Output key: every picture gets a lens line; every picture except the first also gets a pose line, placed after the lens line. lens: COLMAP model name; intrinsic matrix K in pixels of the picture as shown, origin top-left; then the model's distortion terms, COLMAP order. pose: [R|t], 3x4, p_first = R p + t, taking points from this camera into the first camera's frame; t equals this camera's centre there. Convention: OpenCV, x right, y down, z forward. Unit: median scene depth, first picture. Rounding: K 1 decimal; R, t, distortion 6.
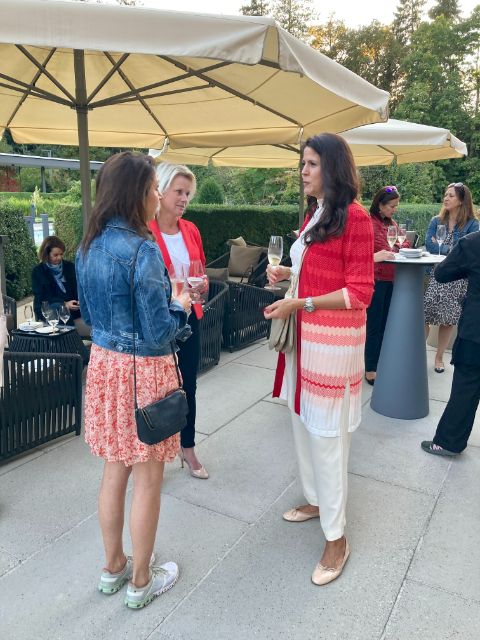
lens RADIAL K [[527.2, 0, 243.1], [0, 527.2, 320.6], [0, 0, 1]] dist [0.012393, -0.009692]
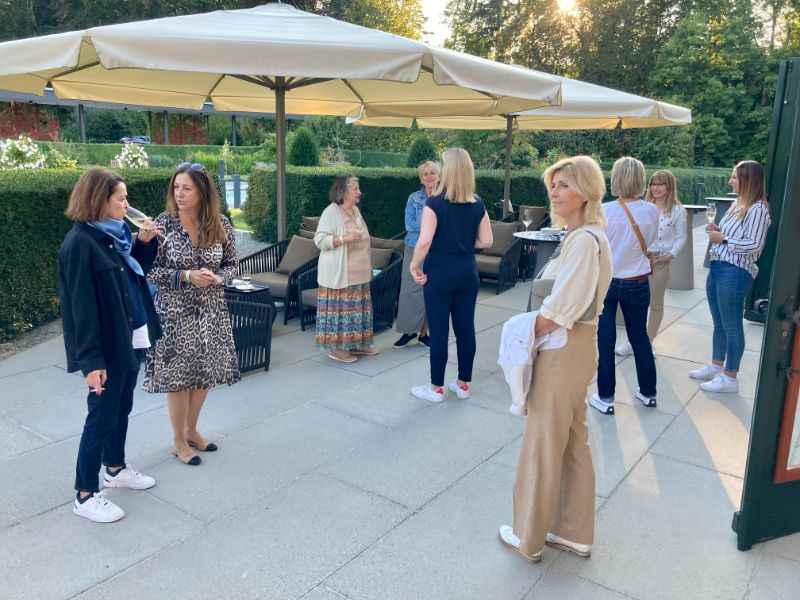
lens RADIAL K [[659.0, 0, 400.0], [0, 659.0, 300.0], [0, 0, 1]] dist [0.012393, -0.009692]
pose [[0.994069, 0.039213, -0.101435, 0.082010], [-0.039719, 0.999206, -0.002974, 0.022845], [0.101237, 0.006985, 0.994838, -0.279245]]
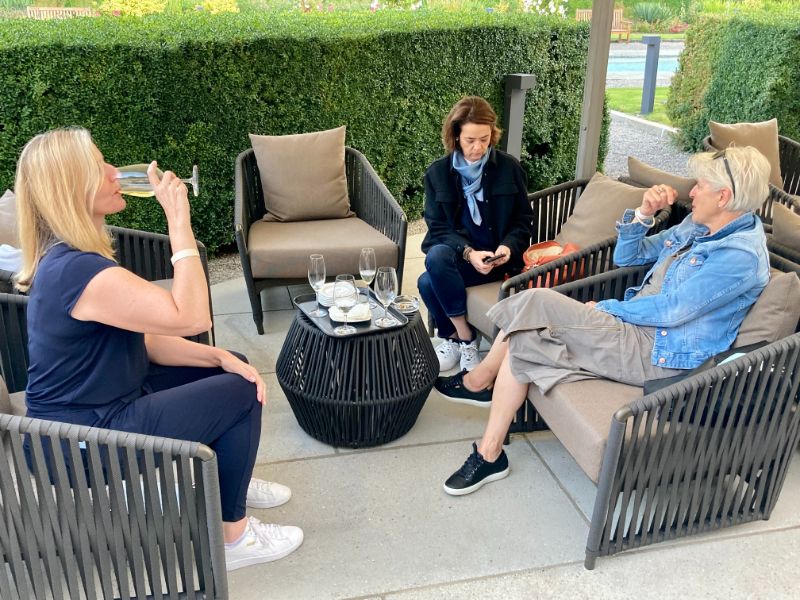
lens RADIAL K [[779.8, 0, 398.6], [0, 779.8, 302.1], [0, 0, 1]] dist [0.079760, -0.004831]
pose [[0.705974, 0.266929, -0.656010, 0.074831], [-0.170742, 0.963083, 0.208130, -0.095402], [0.687348, -0.034926, 0.725488, 0.347128]]
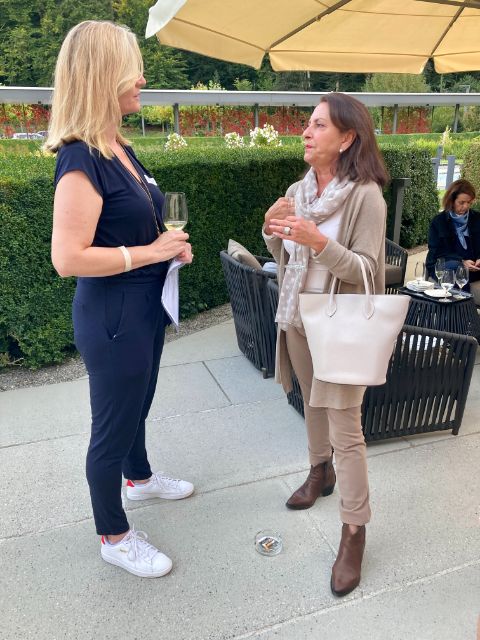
lens RADIAL K [[527.2, 0, 243.1], [0, 527.2, 320.6], [0, 0, 1]] dist [0.012393, -0.009692]
pose [[0.758266, 0.188719, -0.624034, -0.047910], [-0.123992, 0.981461, 0.146149, -0.016246], [0.640046, -0.033445, 0.767608, 0.100682]]
